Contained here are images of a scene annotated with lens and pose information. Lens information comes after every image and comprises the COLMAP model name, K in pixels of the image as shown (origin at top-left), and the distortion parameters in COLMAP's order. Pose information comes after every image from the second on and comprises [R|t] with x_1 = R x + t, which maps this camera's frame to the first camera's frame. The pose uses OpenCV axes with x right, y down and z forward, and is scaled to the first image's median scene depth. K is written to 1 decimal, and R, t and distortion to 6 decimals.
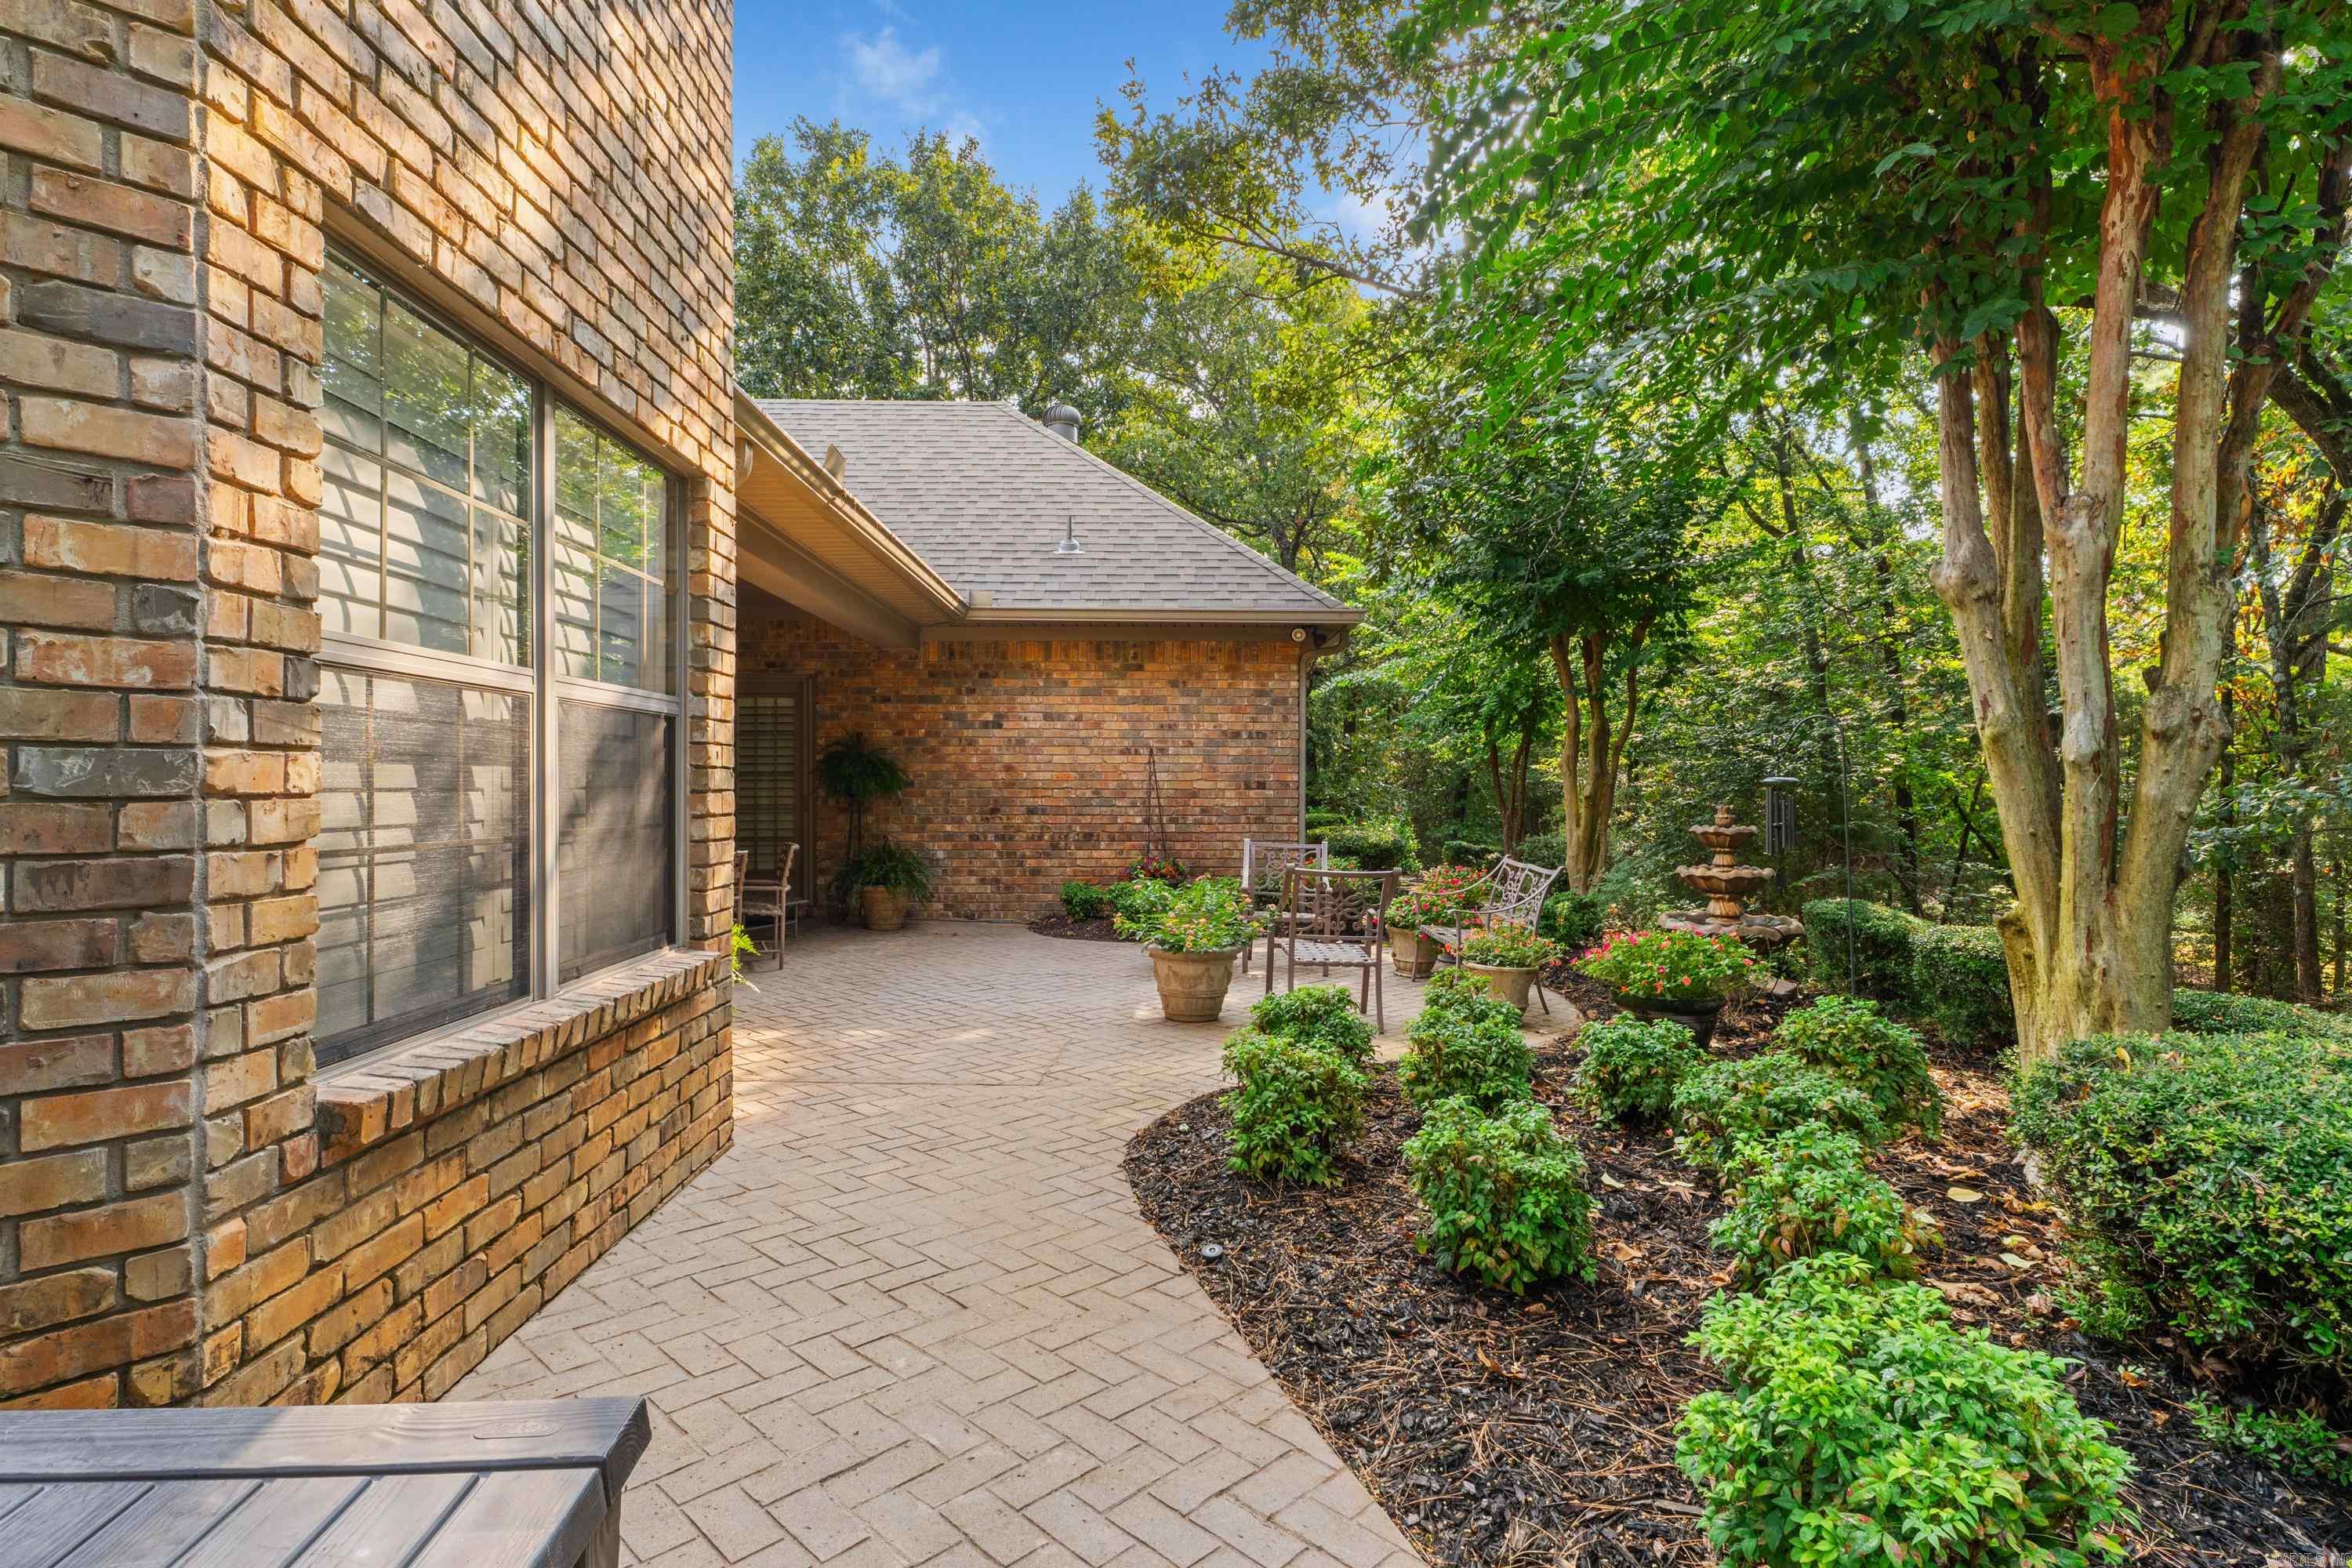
lens RADIAL K [[1202.6, 0, 1177.7], [0, 1202.6, 784.8], [0, 0, 1]] dist [0.000084, 0.000001]
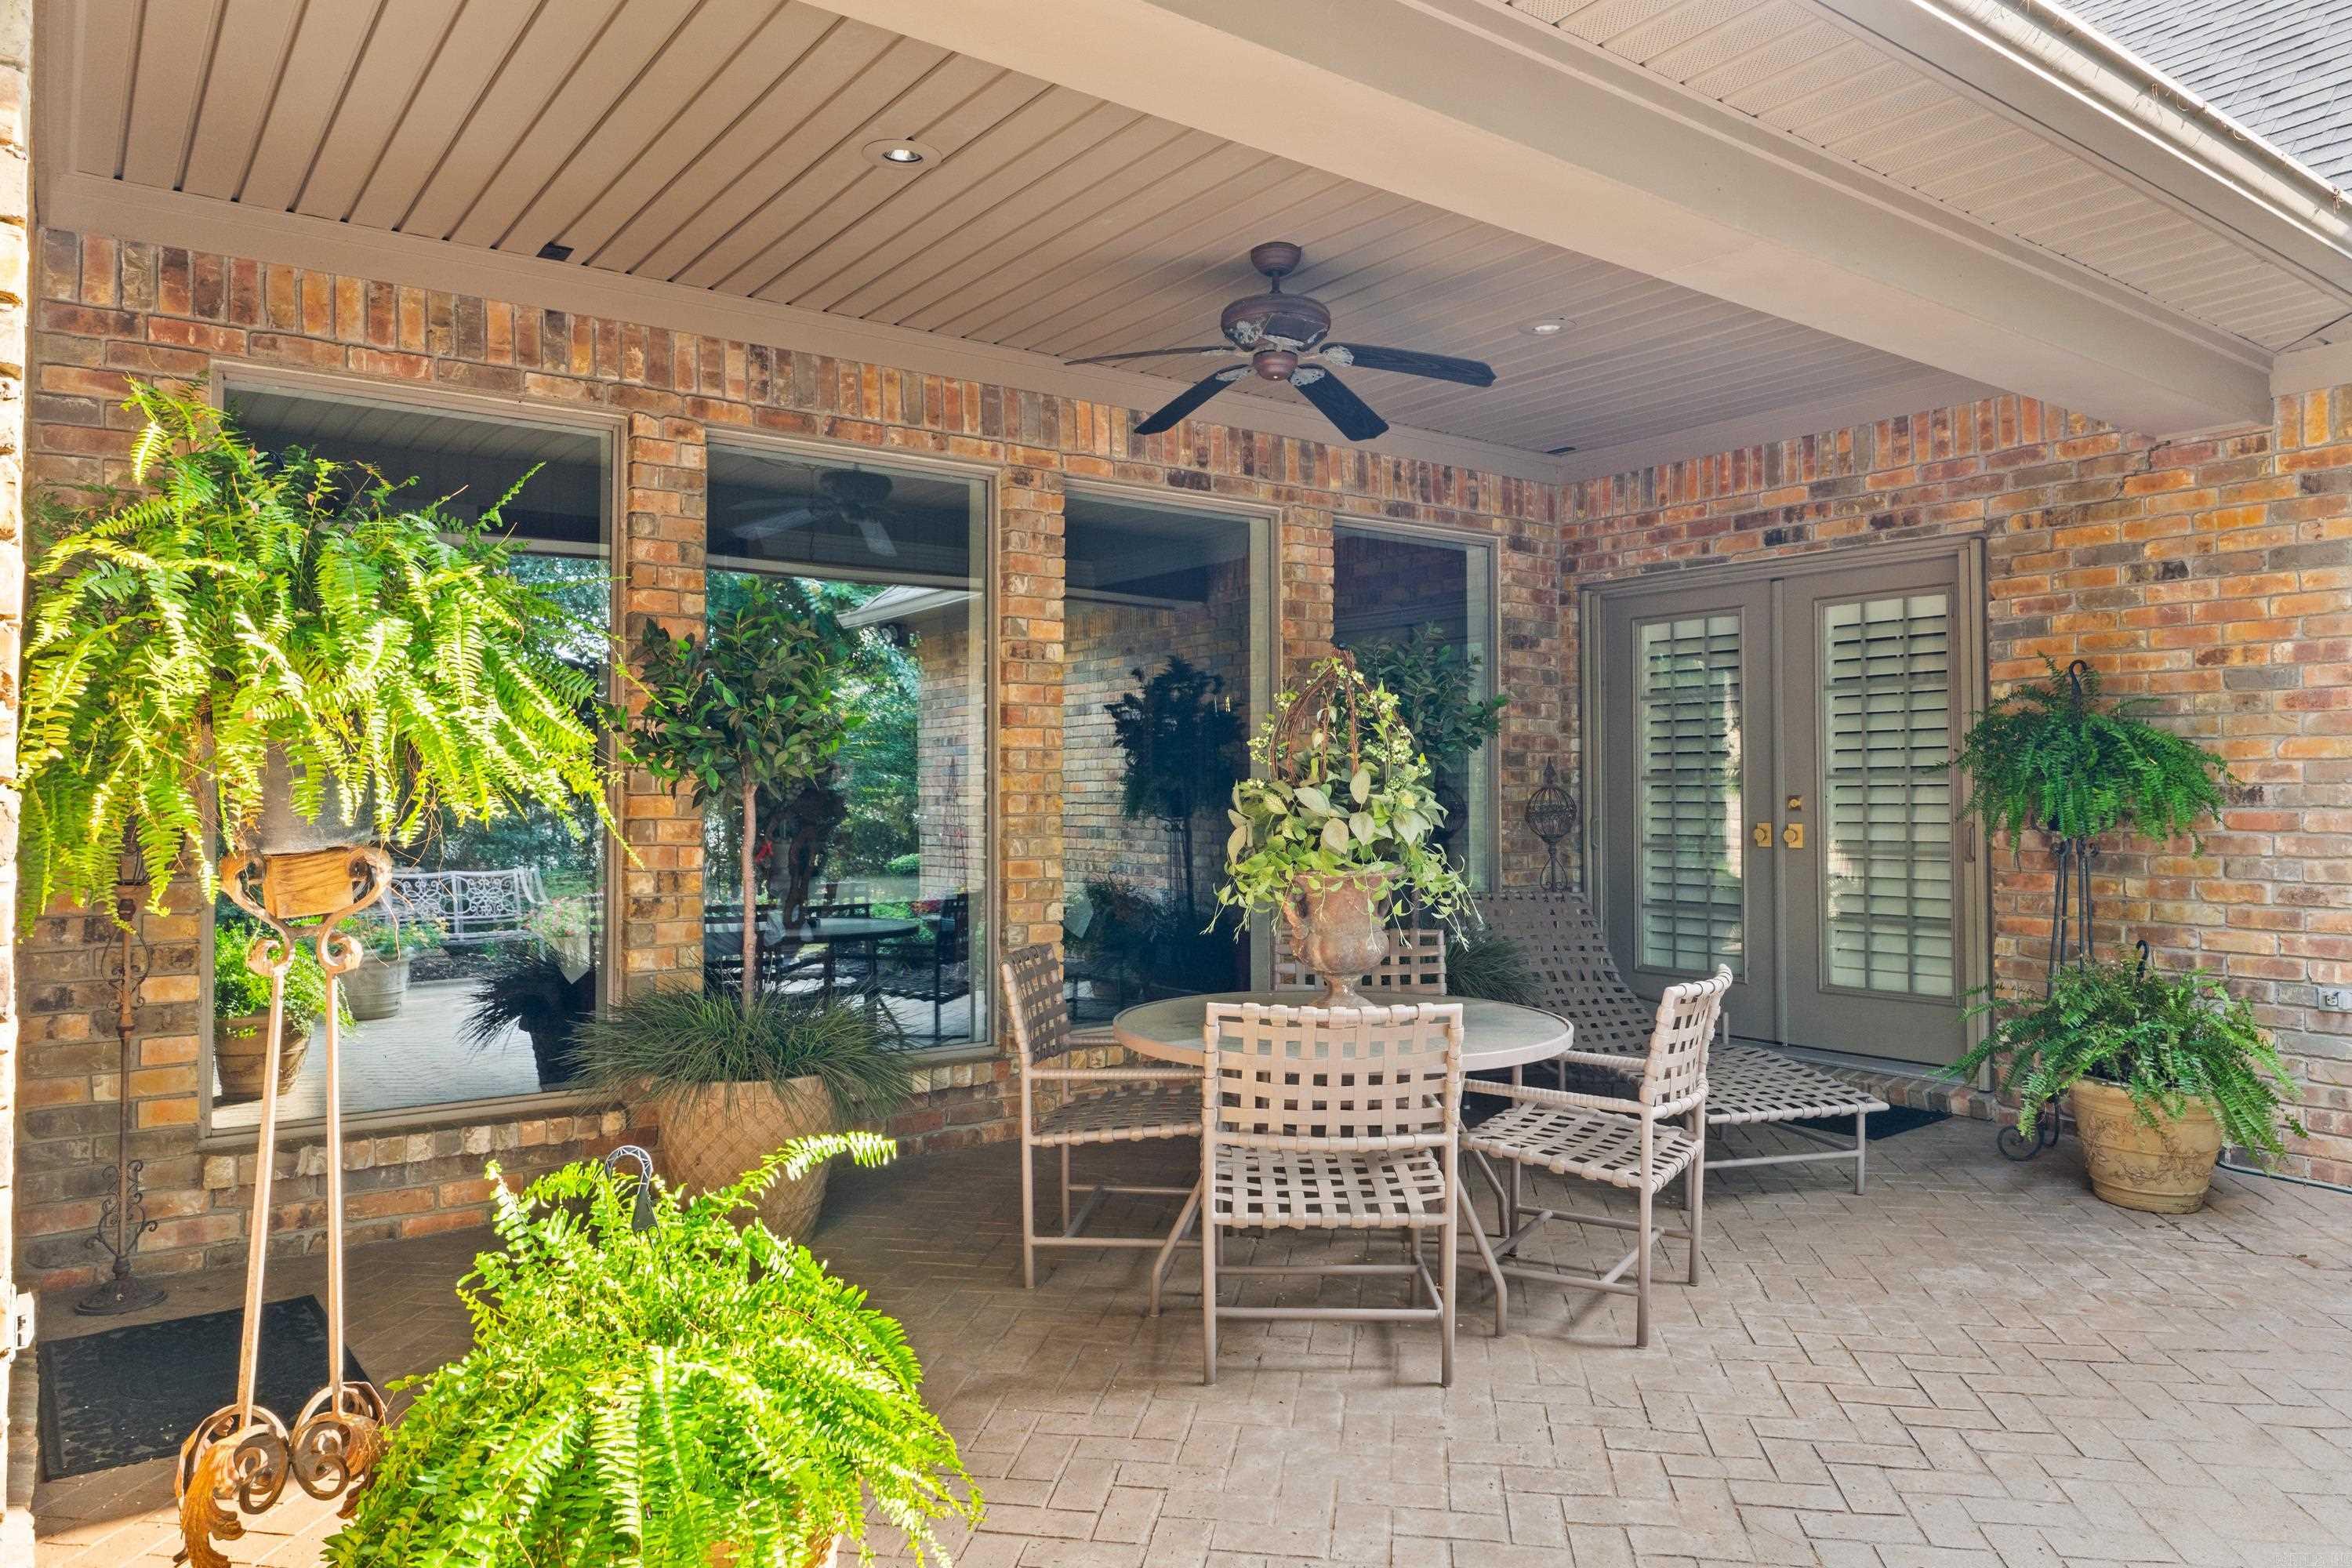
lens RADIAL K [[1509.1, 0, 1181.0], [0, 1509.1, 769.6], [0, 0, 1]] dist [-0.005917, -0.001378]
pose [[0.580012, -0.008774, -0.814561, -0.039691], [0.000217, 0.999944, -0.010616, -0.003867], [0.814608, 0.005980, 0.579981, 0.476593]]
